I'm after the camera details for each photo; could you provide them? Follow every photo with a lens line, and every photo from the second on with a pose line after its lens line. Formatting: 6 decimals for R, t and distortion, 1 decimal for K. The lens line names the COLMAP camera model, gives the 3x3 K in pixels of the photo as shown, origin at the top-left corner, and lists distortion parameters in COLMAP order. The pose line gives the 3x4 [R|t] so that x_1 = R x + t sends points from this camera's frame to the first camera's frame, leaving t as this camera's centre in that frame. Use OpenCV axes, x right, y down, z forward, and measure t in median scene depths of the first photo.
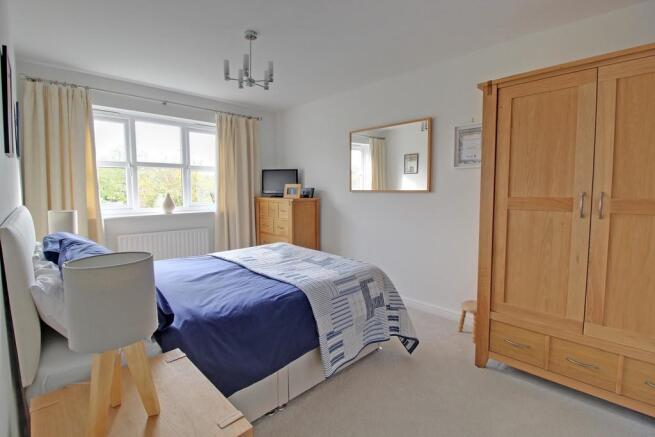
lens RADIAL K [[304.9, 0, 323.7], [0, 304.9, 215.0], [0, 0, 1]] dist [-0.009782, -0.005803]
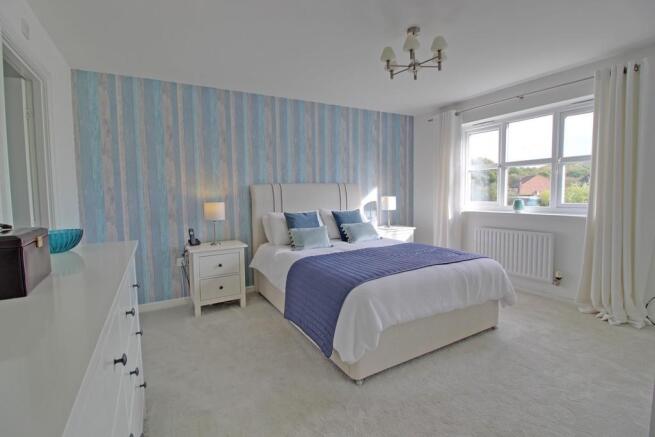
lens RADIAL K [[302.6, 0, 332.8], [0, 302.6, 214.2], [0, 0, 1]] dist [-0.016600, 0.000459]
pose [[-0.242665, 0.098880, -0.965058, 0.661418], [-0.039804, 0.992939, 0.111745, -0.102838], [0.969293, 0.065530, -0.237015, 0.788570]]
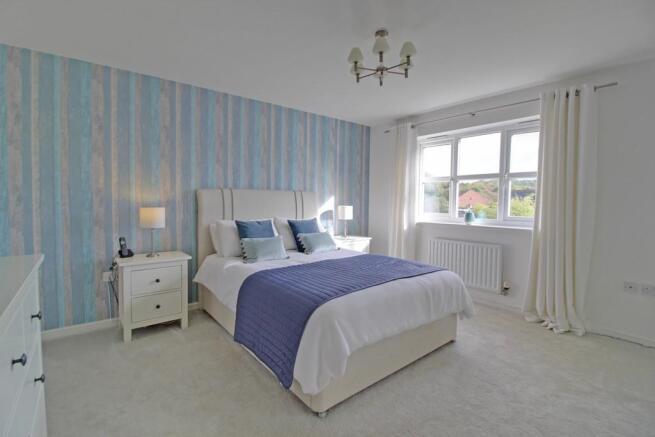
lens RADIAL K [[304.9, 0, 331.2], [0, 304.9, 214.8], [0, 0, 1]] dist [-0.009782, -0.005803]
pose [[-0.090576, 0.069695, -0.993448, 0.620337], [-0.074262, 0.994298, 0.076525, -0.098961], [0.993117, 0.080706, -0.084883, 0.760783]]
